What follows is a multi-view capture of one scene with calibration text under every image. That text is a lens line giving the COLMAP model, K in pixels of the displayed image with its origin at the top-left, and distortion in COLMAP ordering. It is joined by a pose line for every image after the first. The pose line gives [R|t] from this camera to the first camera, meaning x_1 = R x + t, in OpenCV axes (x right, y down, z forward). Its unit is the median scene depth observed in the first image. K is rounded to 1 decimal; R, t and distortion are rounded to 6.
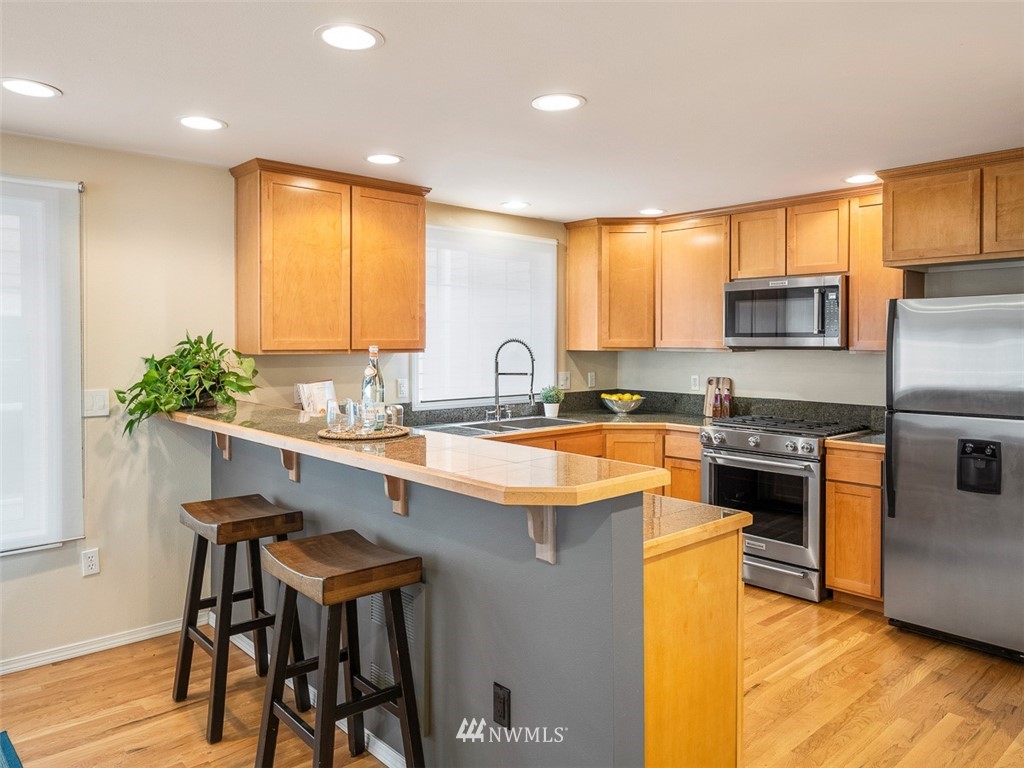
lens RADIAL K [[731.2, 0, 509.6], [0, 731.2, 367.1], [0, 0, 1]] dist [-0.001902, -0.009187]
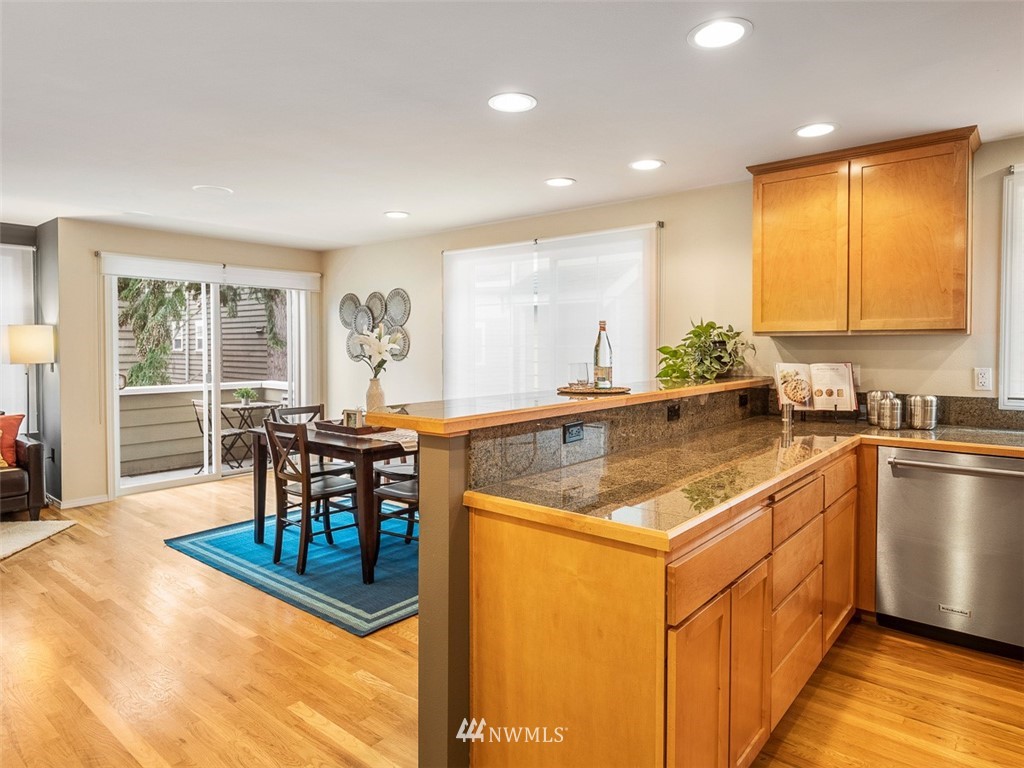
lens RADIAL K [[612.9, 0, 512.0], [0, 612.9, 366.2], [0, 0, 1]] dist [0.001875, -0.003367]
pose [[0.142426, 0.032841, -0.989261, 0.484101], [-0.033083, 0.999049, 0.028403, 0.013596], [0.989252, 0.028683, 0.143377, 0.414978]]
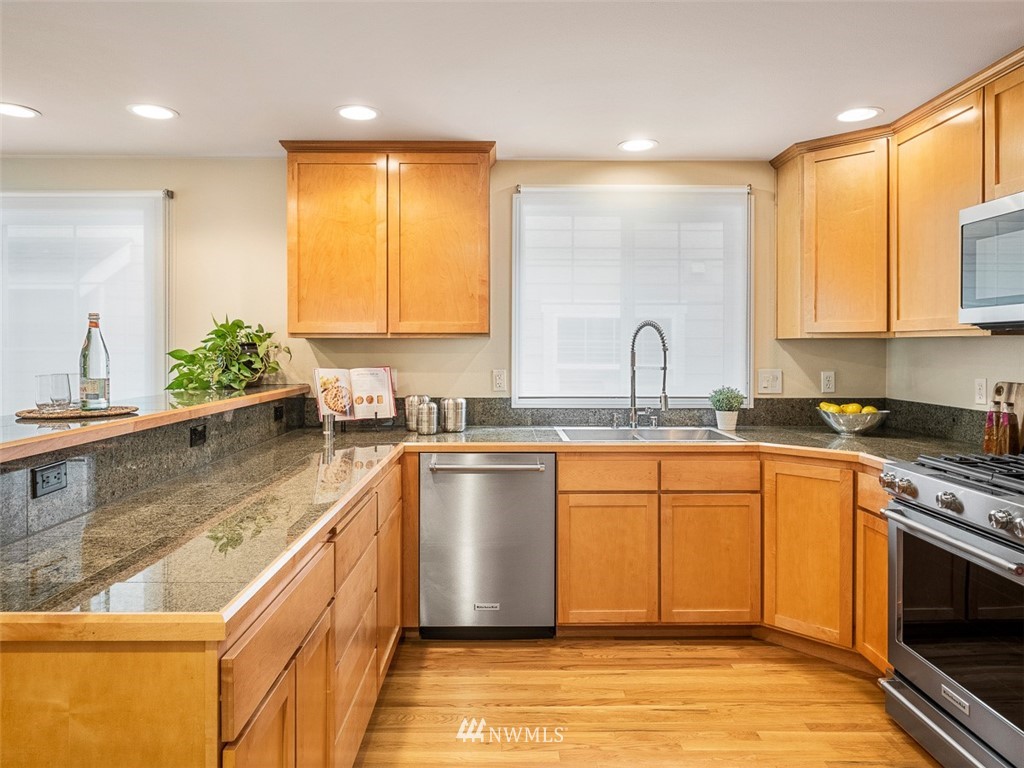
lens RADIAL K [[689.9, 0, 498.0], [0, 689.9, 354.2], [0, 0, 1]] dist [0.001575, -0.002316]
pose [[0.746034, 0.005704, -0.665884, 0.423990], [-0.023454, 0.999568, -0.017714, 0.013314], [0.665495, 0.028833, 0.745845, 0.418804]]
